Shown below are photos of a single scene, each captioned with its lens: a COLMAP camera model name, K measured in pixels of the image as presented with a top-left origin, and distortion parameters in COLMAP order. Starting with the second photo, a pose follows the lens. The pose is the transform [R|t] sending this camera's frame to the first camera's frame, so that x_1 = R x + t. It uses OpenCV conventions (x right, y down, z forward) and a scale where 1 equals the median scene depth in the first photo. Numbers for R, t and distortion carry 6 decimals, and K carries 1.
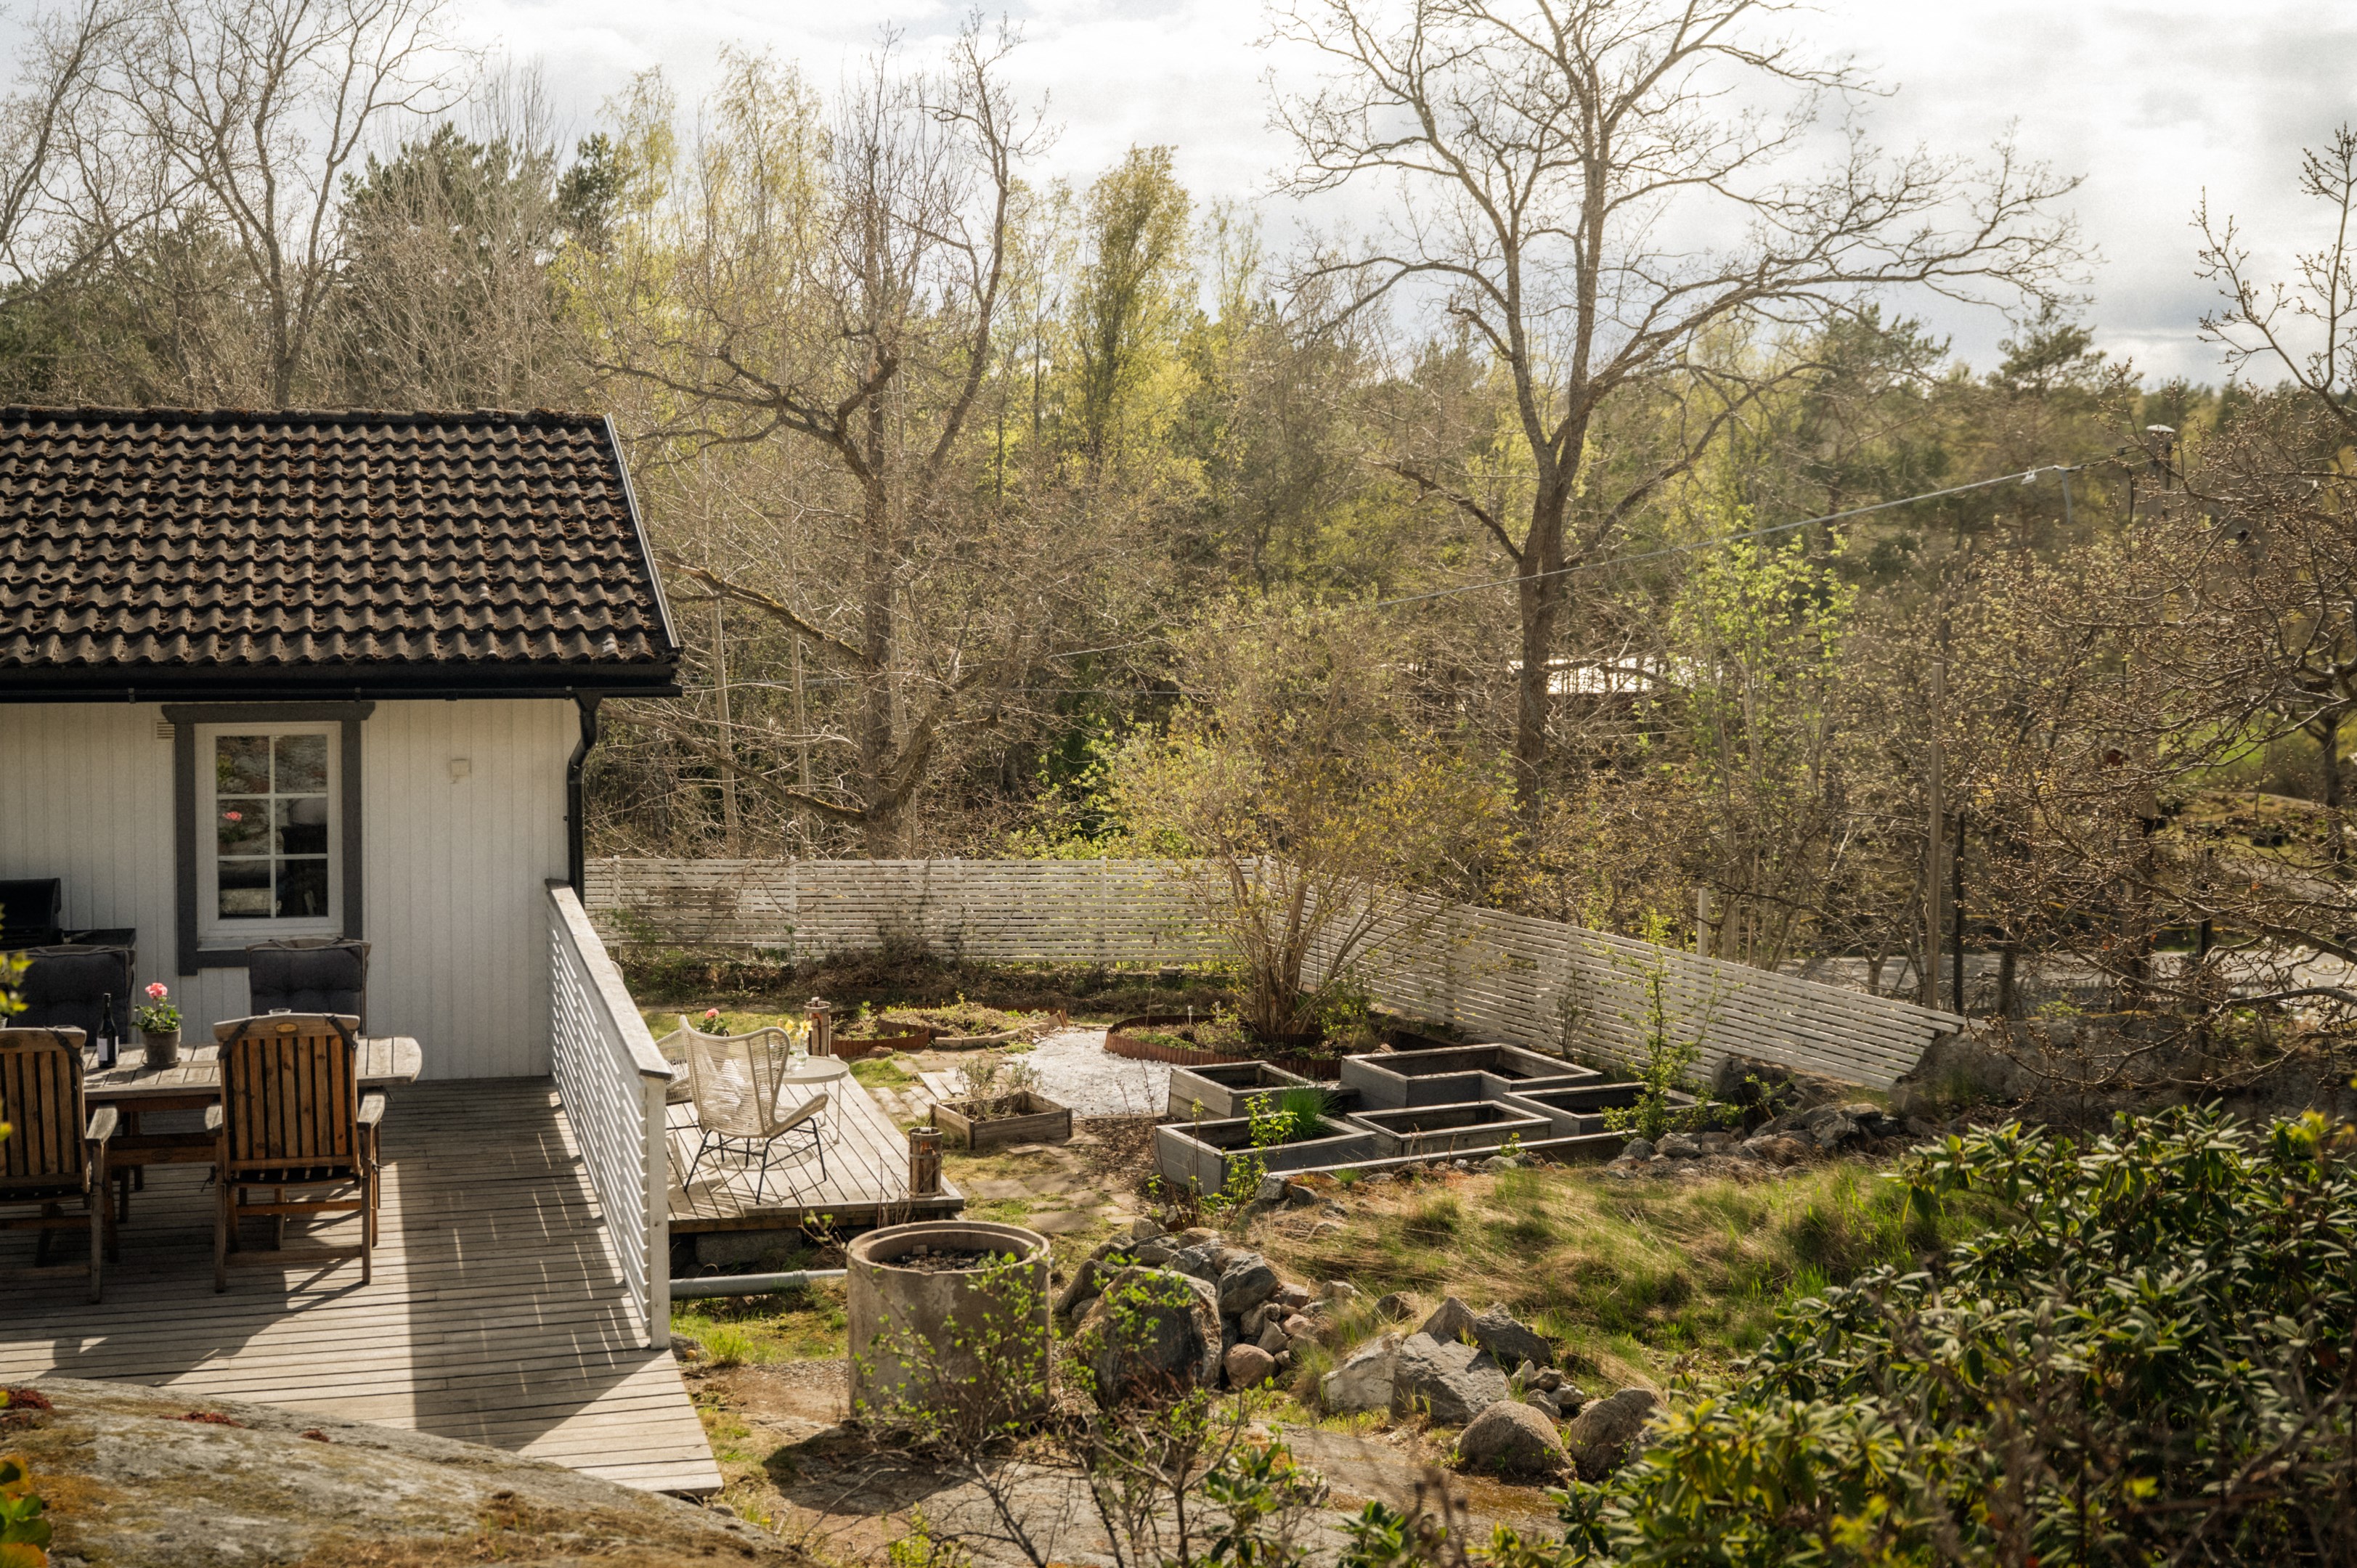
lens RADIAL K [[2605.9, 0, 1116.5], [0, 2605.9, 722.7], [0, 0, 1]] dist [0.002437, 0.000000]
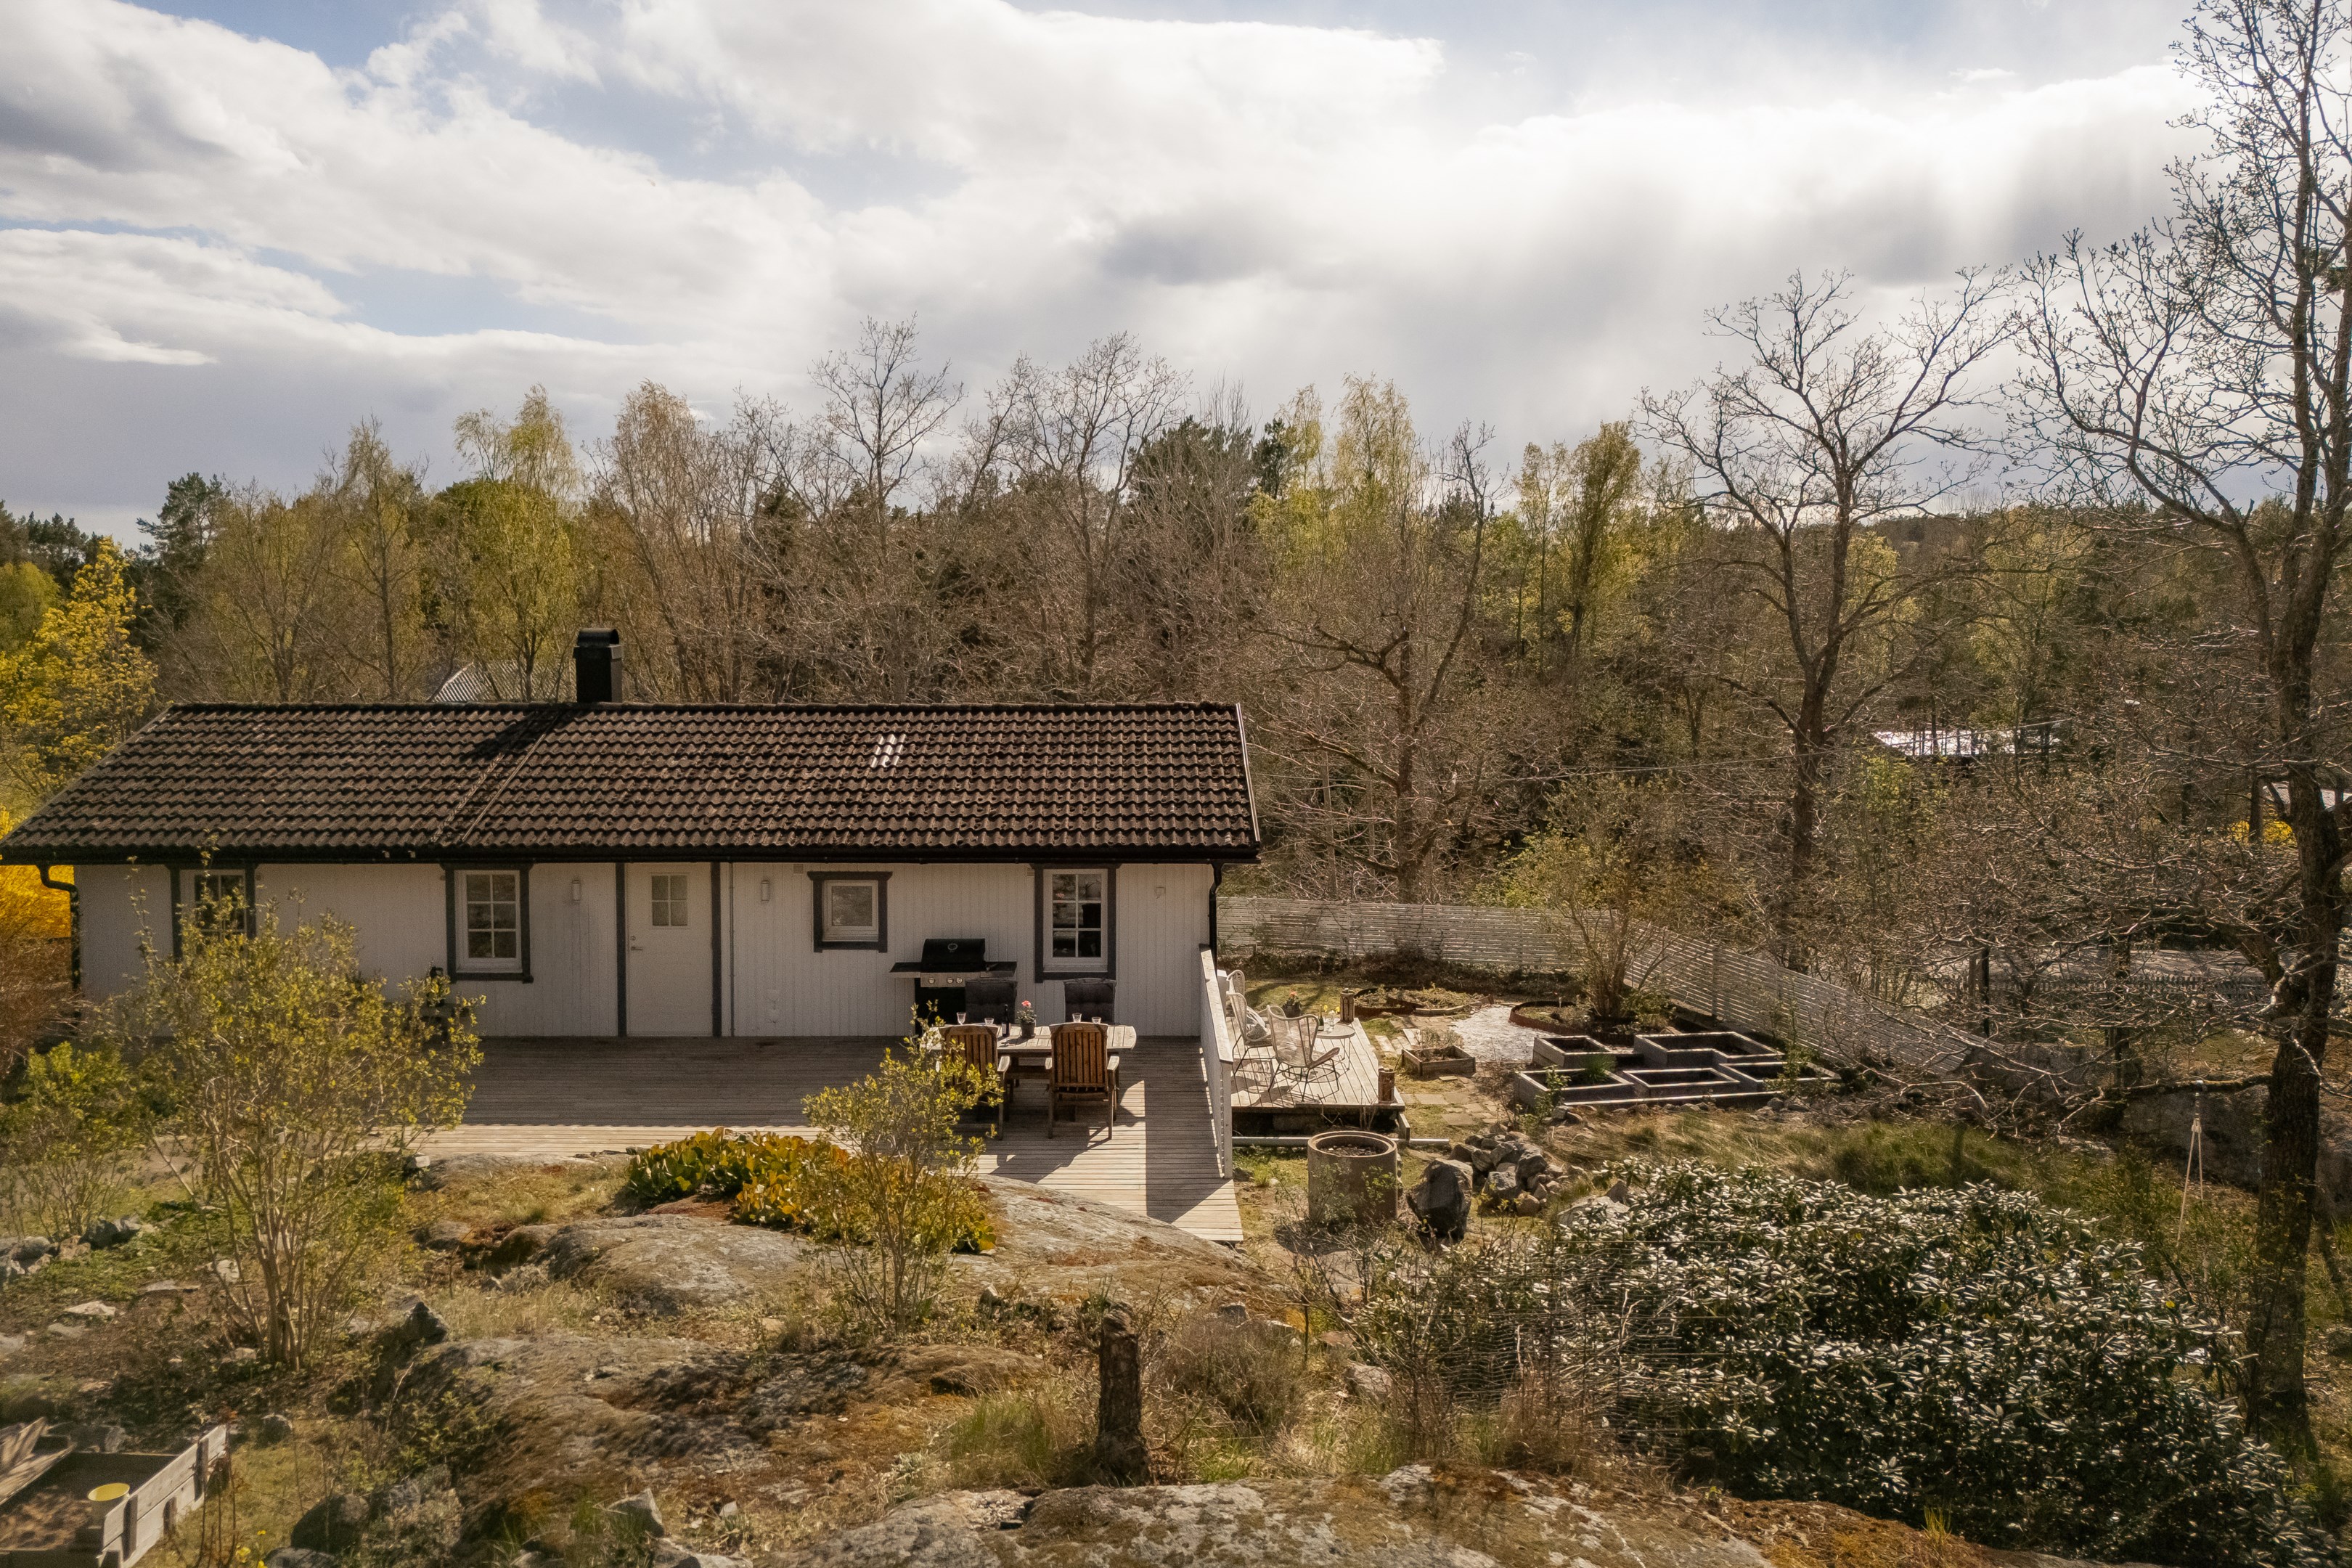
lens RADIAL K [[1735.4, 0, 1159.3], [0, 1735.4, 781.6], [0, 0, 1]] dist [0.052057, -0.034877]
pose [[0.962742, 0.021521, -0.269564, 0.117931], [-0.013241, 0.999384, 0.032496, -0.109108], [0.270097, -0.027716, 0.962434, -0.335448]]
